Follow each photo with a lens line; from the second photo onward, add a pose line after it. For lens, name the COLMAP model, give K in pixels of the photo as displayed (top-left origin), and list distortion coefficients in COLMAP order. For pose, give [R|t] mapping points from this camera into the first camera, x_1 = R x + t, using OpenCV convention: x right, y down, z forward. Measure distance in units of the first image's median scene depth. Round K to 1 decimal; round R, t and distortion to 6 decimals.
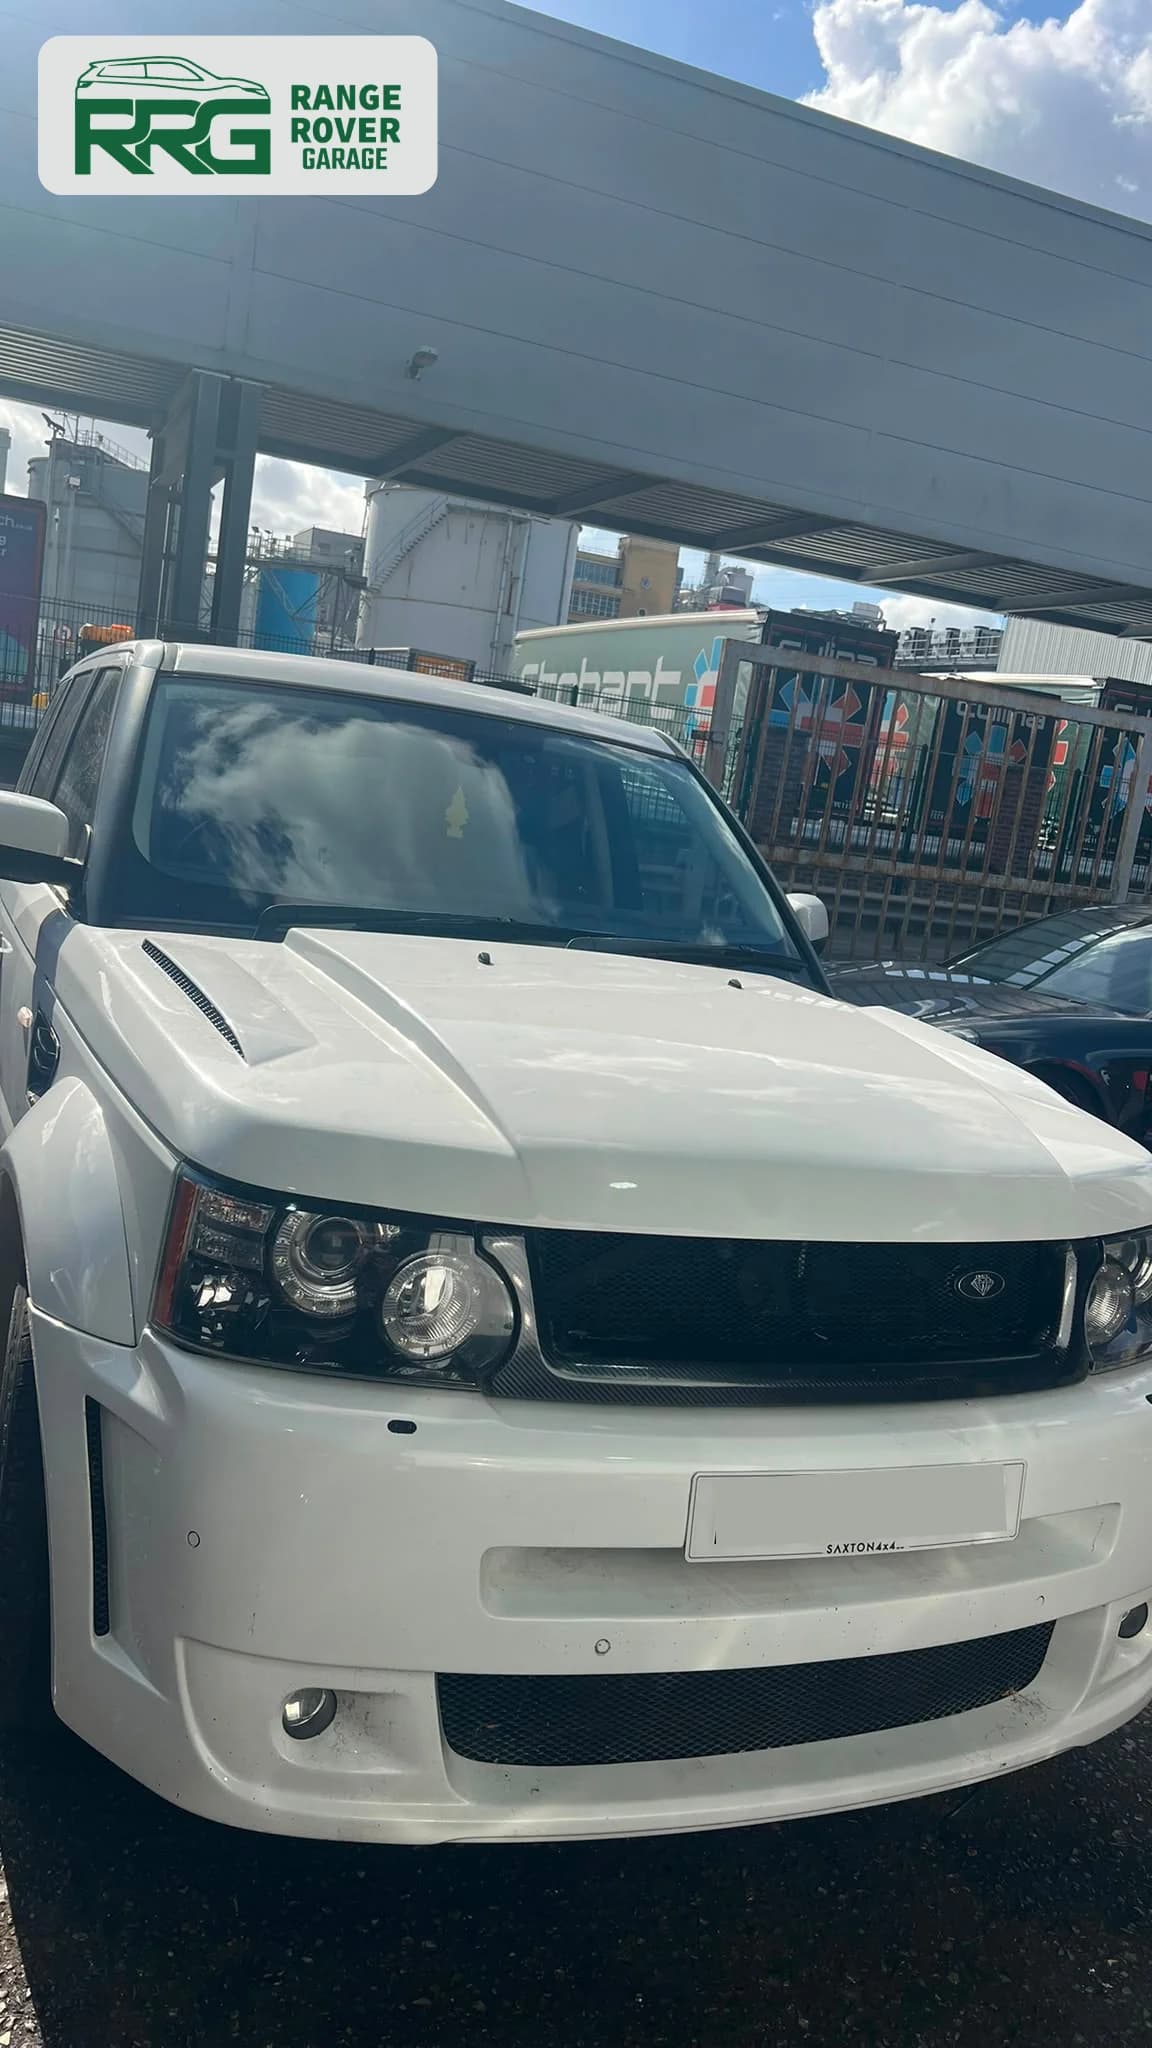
lens RADIAL K [[1621.6, 0, 576.0], [0, 1621.6, 1024.0], [0, 0, 1]] dist [0.024947, -0.001884]
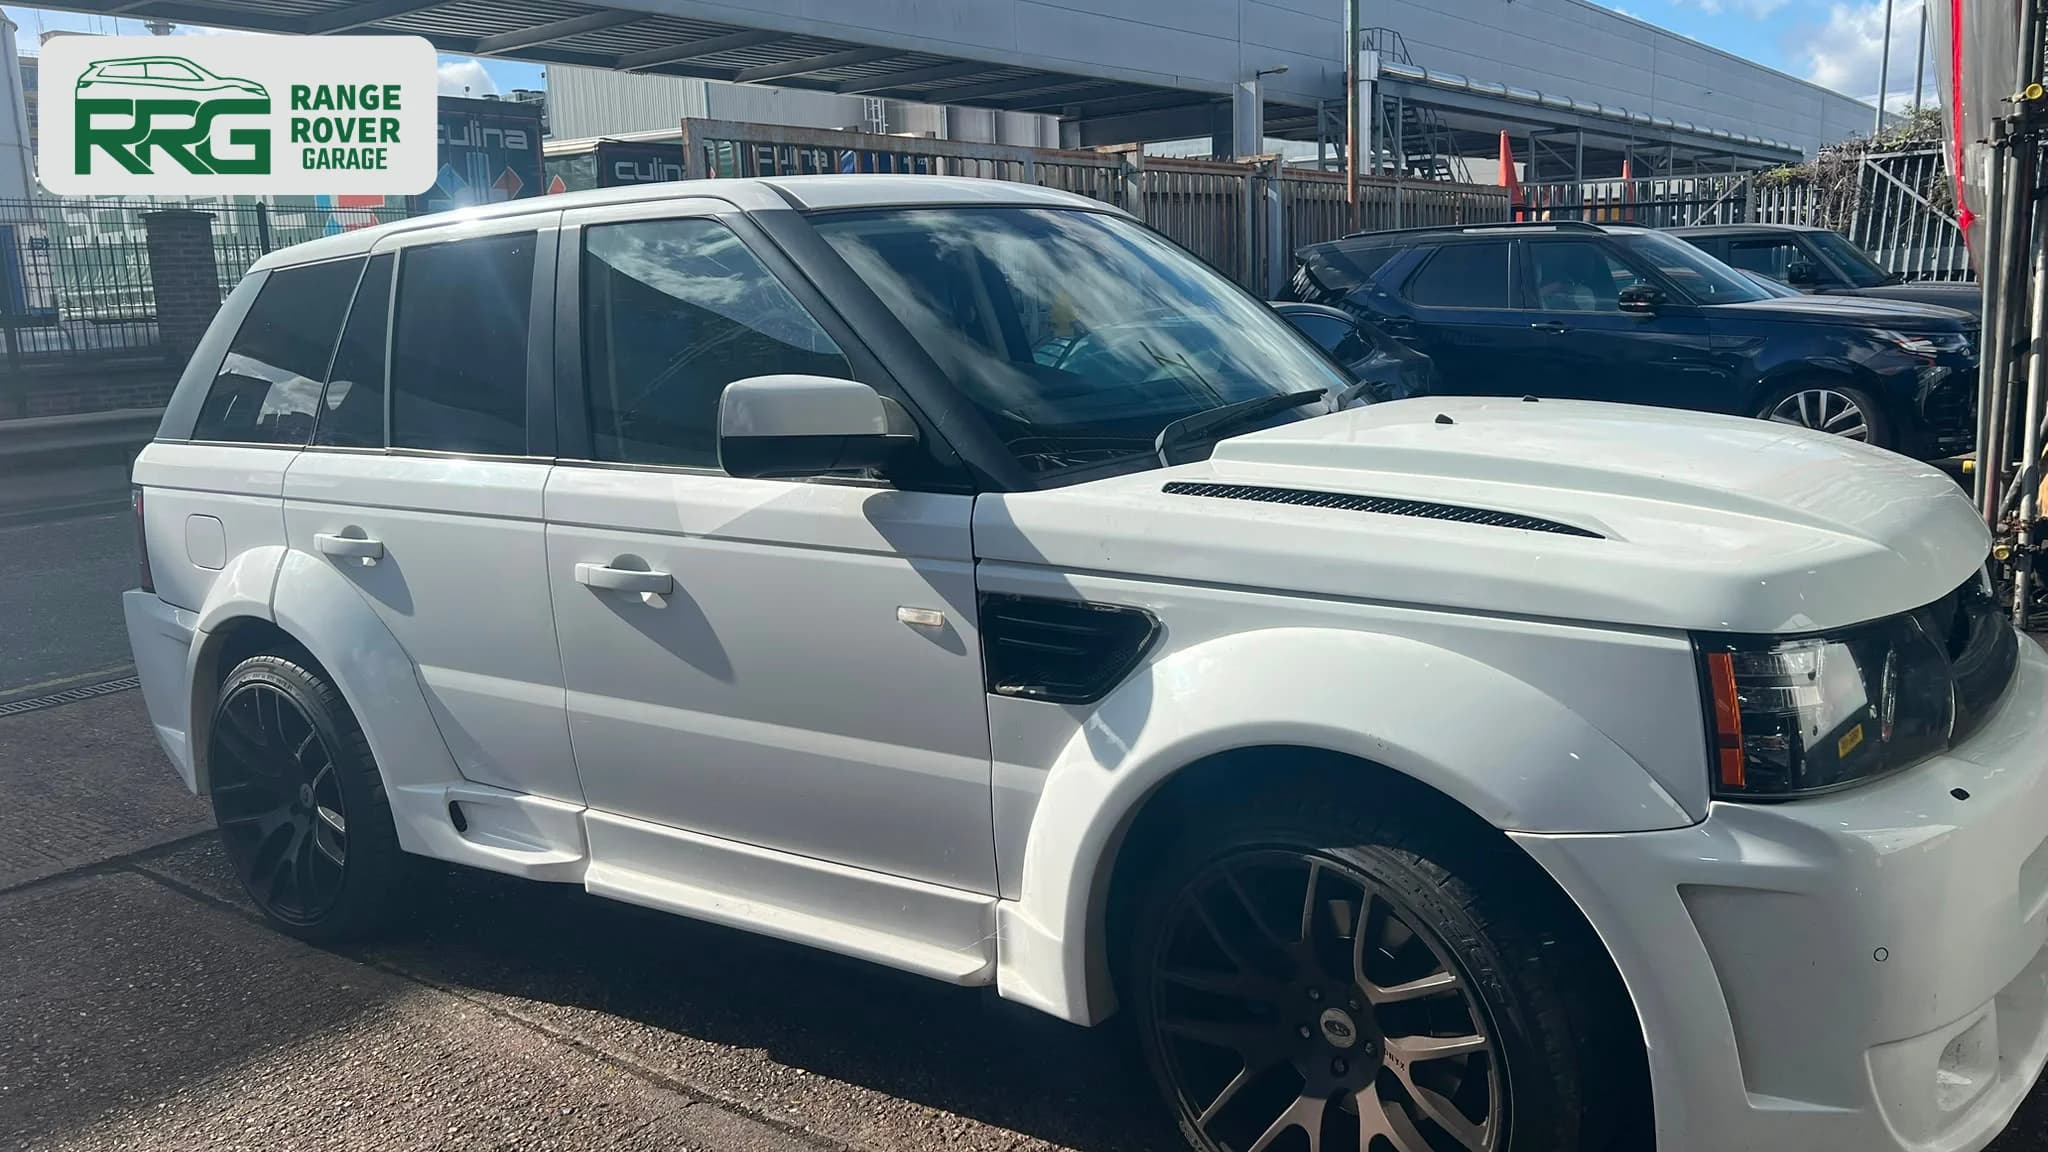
lens RADIAL K [[1621.6, 0, 1024.0], [0, 1621.6, 576.0], [0, 0, 1]] dist [0.024947, -0.001884]
pose [[0.822594, -0.268831, 0.501067, -0.704240], [0.240771, 0.962963, 0.121376, -0.115101], [-0.515139, 0.020800, 0.856854, 0.215969]]
